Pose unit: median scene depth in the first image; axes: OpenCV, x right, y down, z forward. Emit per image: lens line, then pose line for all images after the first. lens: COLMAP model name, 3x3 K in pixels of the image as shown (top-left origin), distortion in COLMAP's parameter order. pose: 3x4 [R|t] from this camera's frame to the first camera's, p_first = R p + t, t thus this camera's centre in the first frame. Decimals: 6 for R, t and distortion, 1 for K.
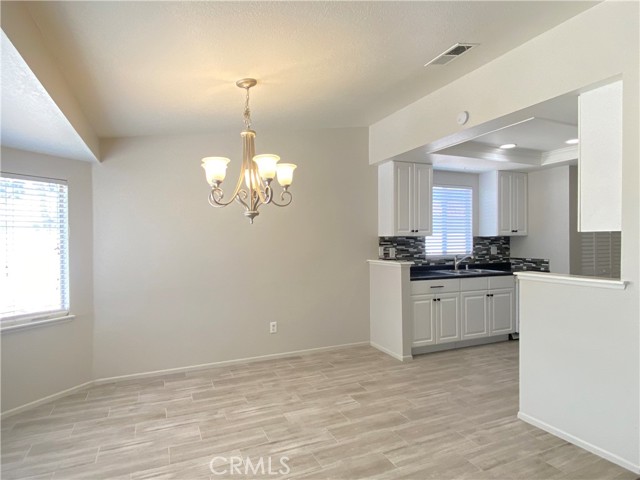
lens RADIAL K [[365.6, 0, 320.0], [0, 365.6, 240.0], [0, 0, 1]] dist [0.057531, -0.057776]
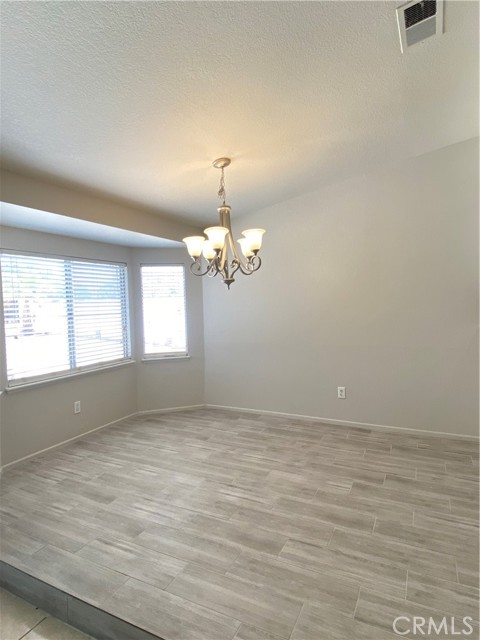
lens RADIAL K [[365.6, 0, 240.0], [0, 365.6, 320.0], [0, 0, 1]] dist [0.057531, -0.057776]
pose [[0.636293, 0.026675, -0.770986, 0.450765], [0.023126, 0.998293, 0.053625, -0.008163], [0.771101, -0.051951, 0.634590, 0.204859]]
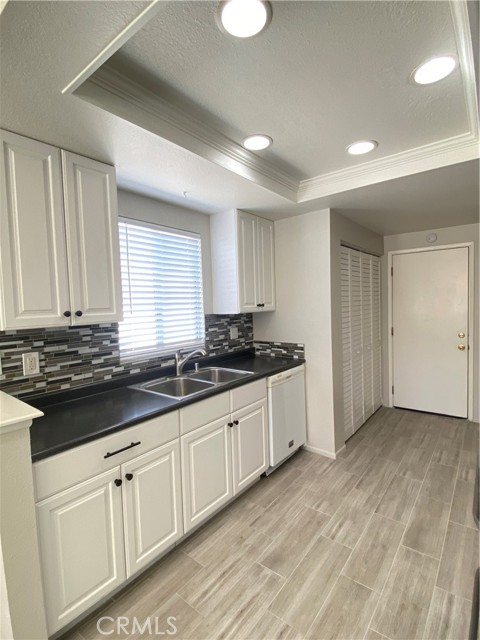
lens RADIAL K [[313.3, 0, 240.0], [0, 313.3, 320.0], [0, 0, 1]] dist [-0.000804, -0.000466]
pose [[0.884717, -0.047021, 0.463751, 0.314310], [0.028012, 0.998464, 0.047798, -0.035205], [-0.465286, -0.029297, 0.884675, 0.712260]]
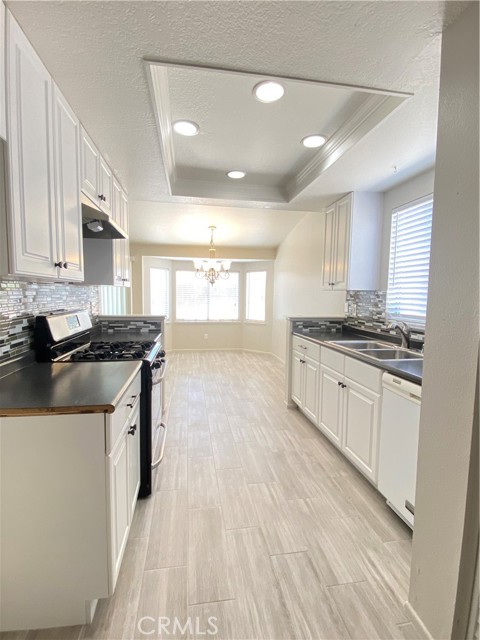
lens RADIAL K [[313.3, 0, 240.0], [0, 313.3, 320.0], [0, 0, 1]] dist [-0.000804, -0.000466]
pose [[-0.244787, 0.083761, -0.965952, 1.228863], [-0.011872, 0.995928, 0.089369, -0.005275], [0.969504, 0.033344, -0.242795, 1.172401]]
